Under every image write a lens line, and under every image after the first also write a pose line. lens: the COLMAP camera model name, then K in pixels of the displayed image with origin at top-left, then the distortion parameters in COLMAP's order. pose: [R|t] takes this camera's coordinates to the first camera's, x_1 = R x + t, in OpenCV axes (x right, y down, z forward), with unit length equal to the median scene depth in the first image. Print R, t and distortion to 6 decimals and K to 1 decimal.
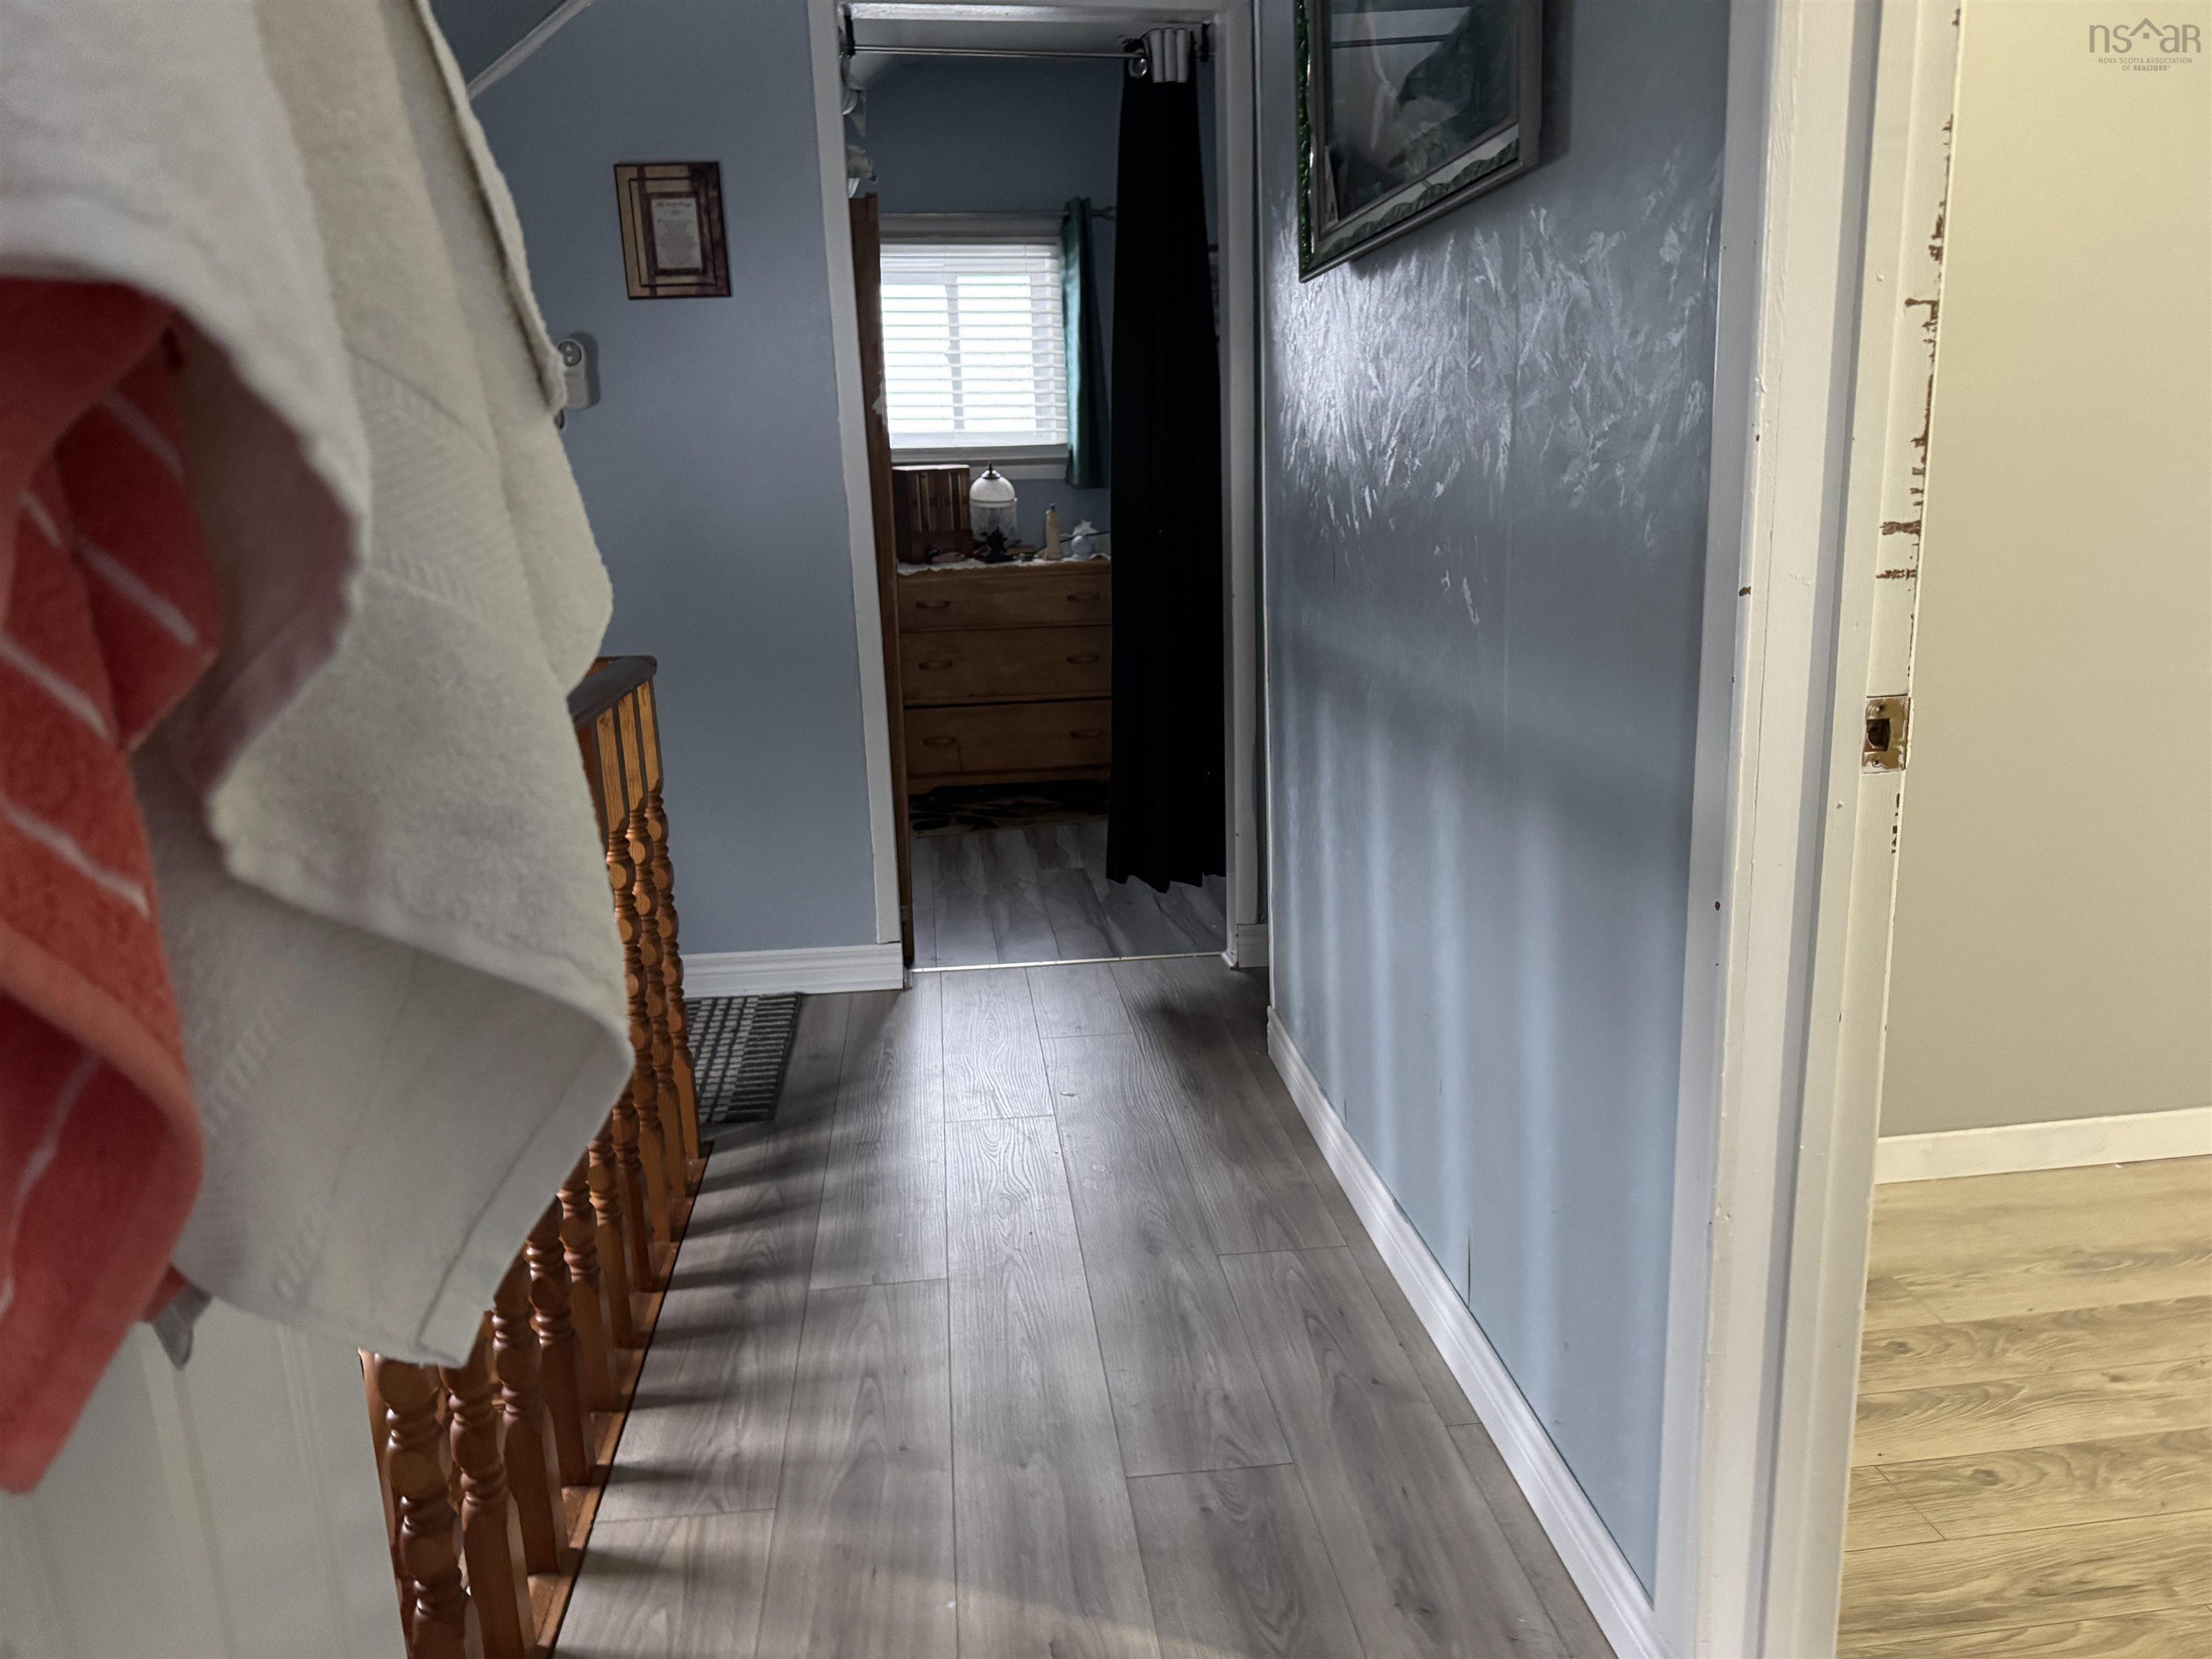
lens RADIAL K [[1560.2, 0, 1111.0], [0, 1560.2, 828.4], [0, 0, 1]] dist [0.058598, -0.064106]
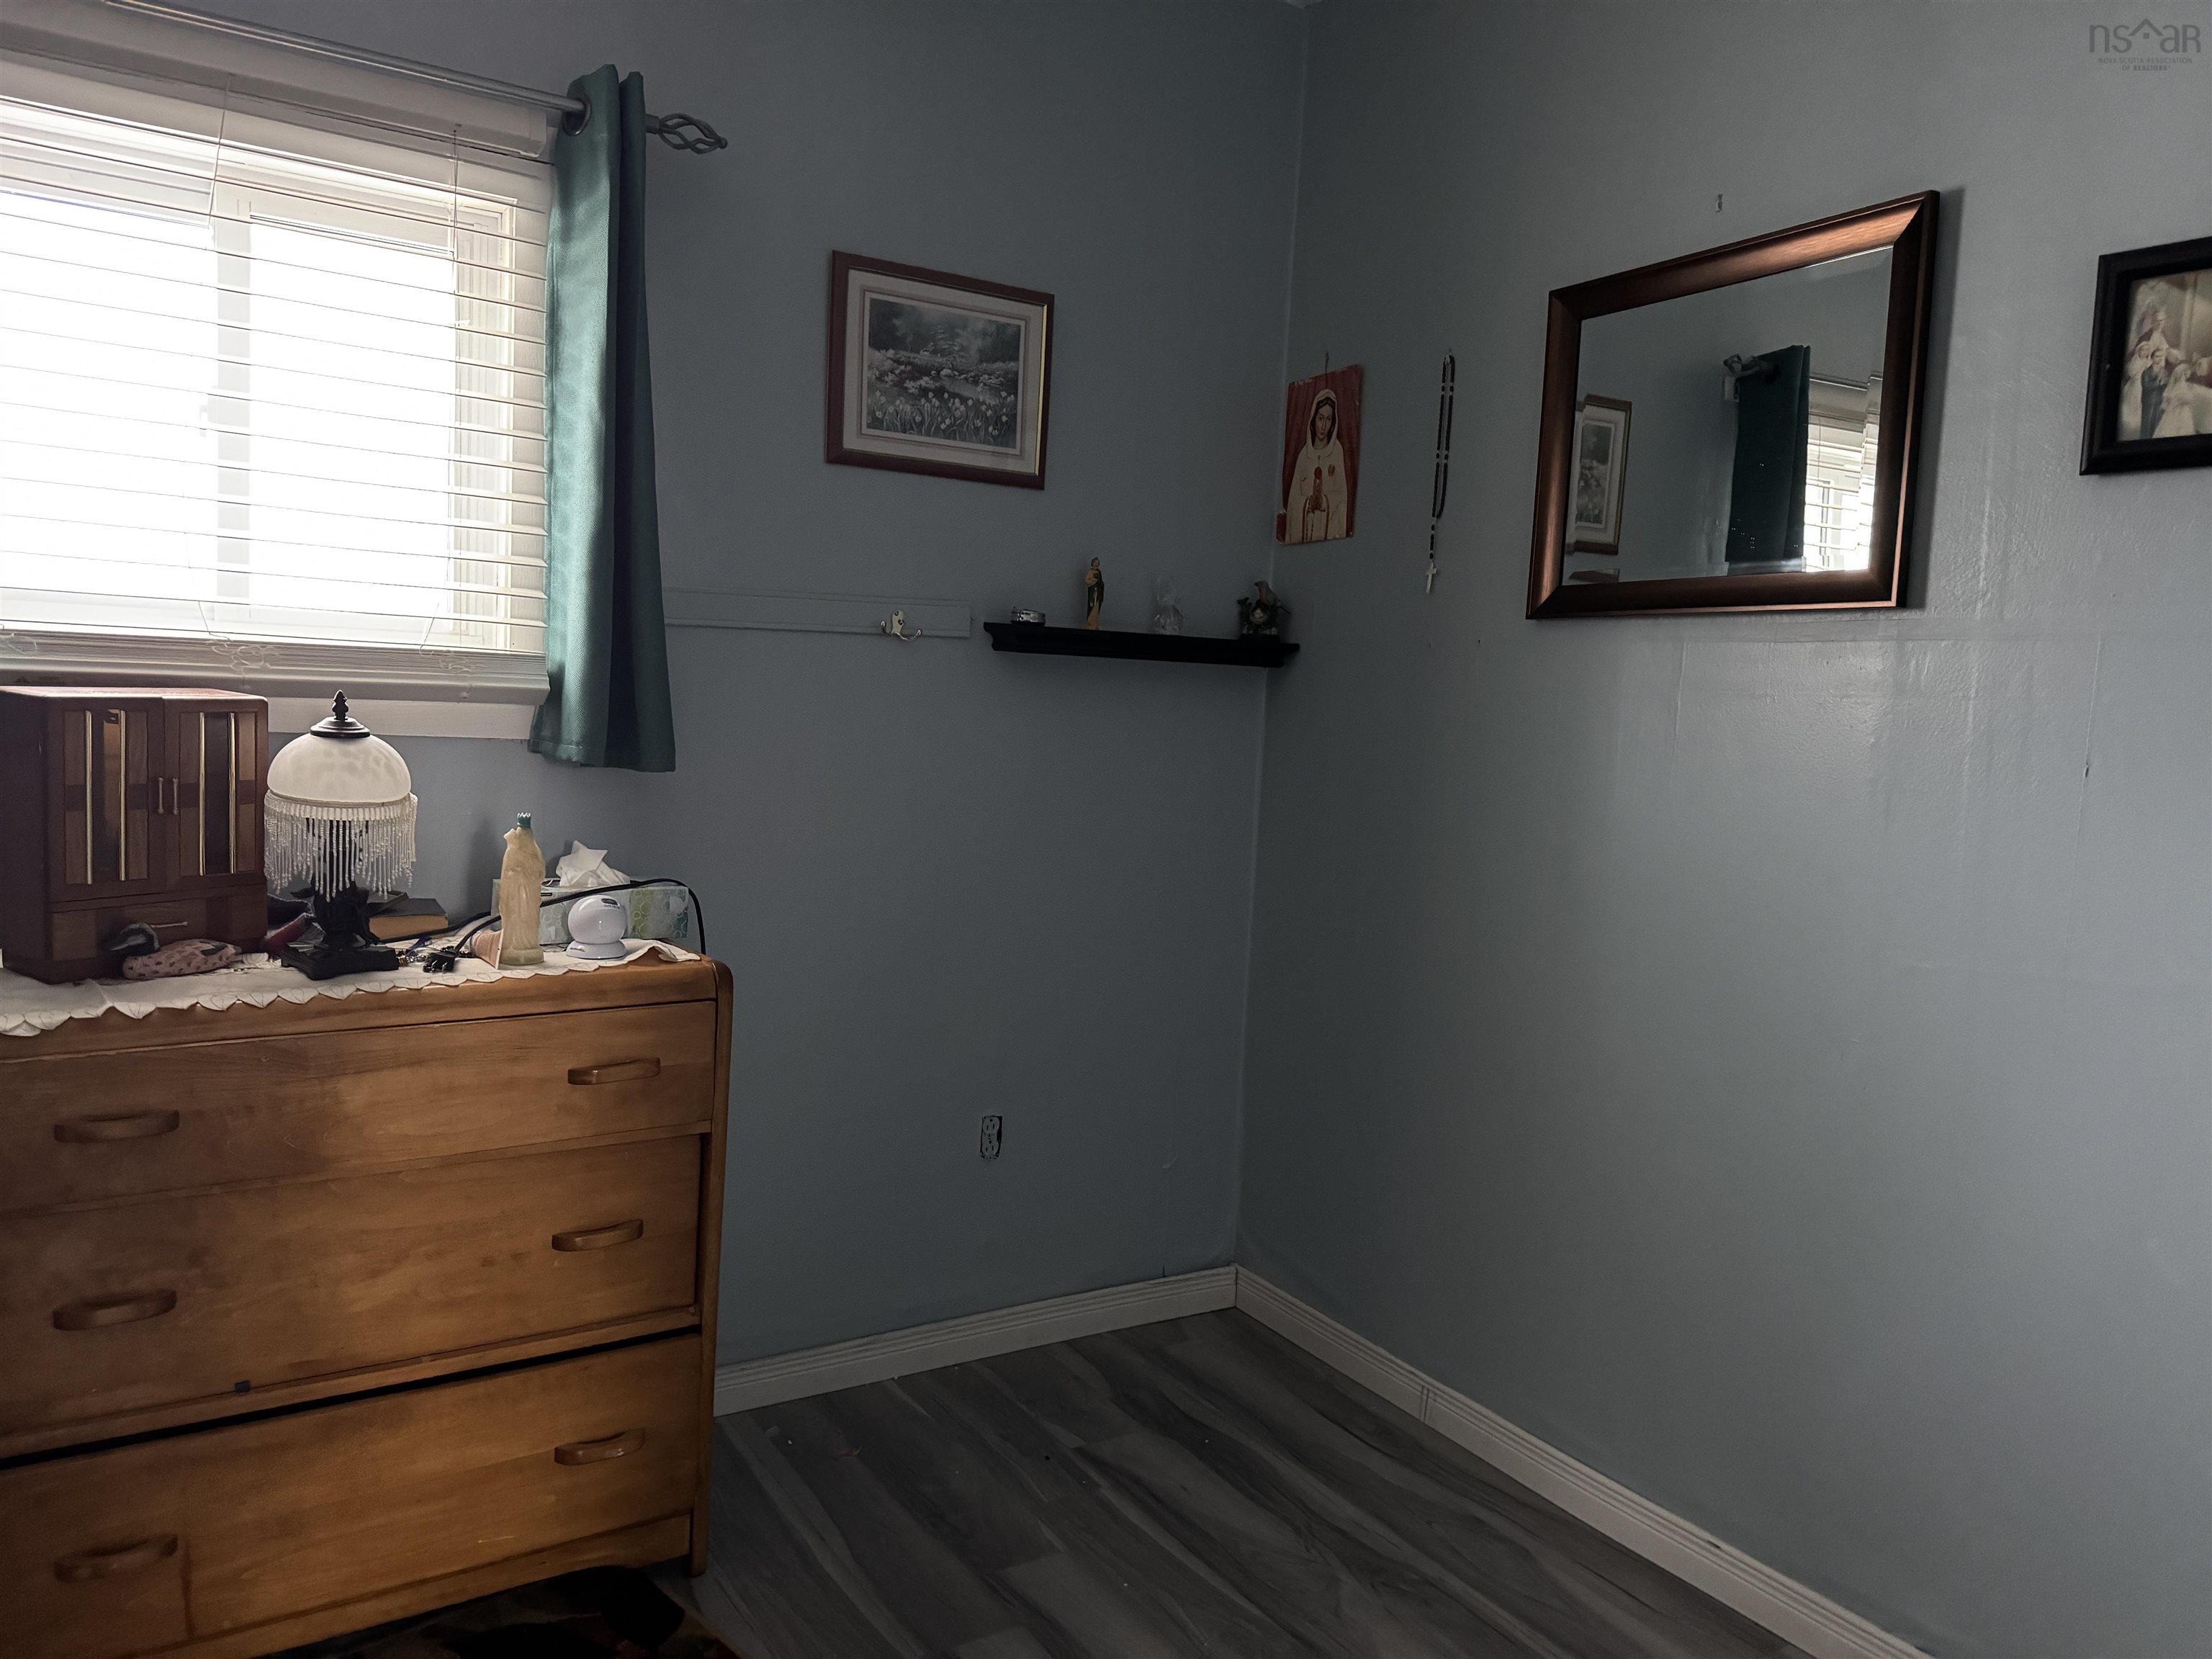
lens RADIAL K [[1560.2, 0, 1125.3], [0, 1560.2, 821.9], [0, 0, 1]] dist [0.058598, -0.064106]
pose [[0.899777, 0.039672, 0.434542, -0.070087], [0.021909, 0.990495, -0.135795, -0.151055], [-0.435799, 0.131706, 0.890355, 0.602768]]
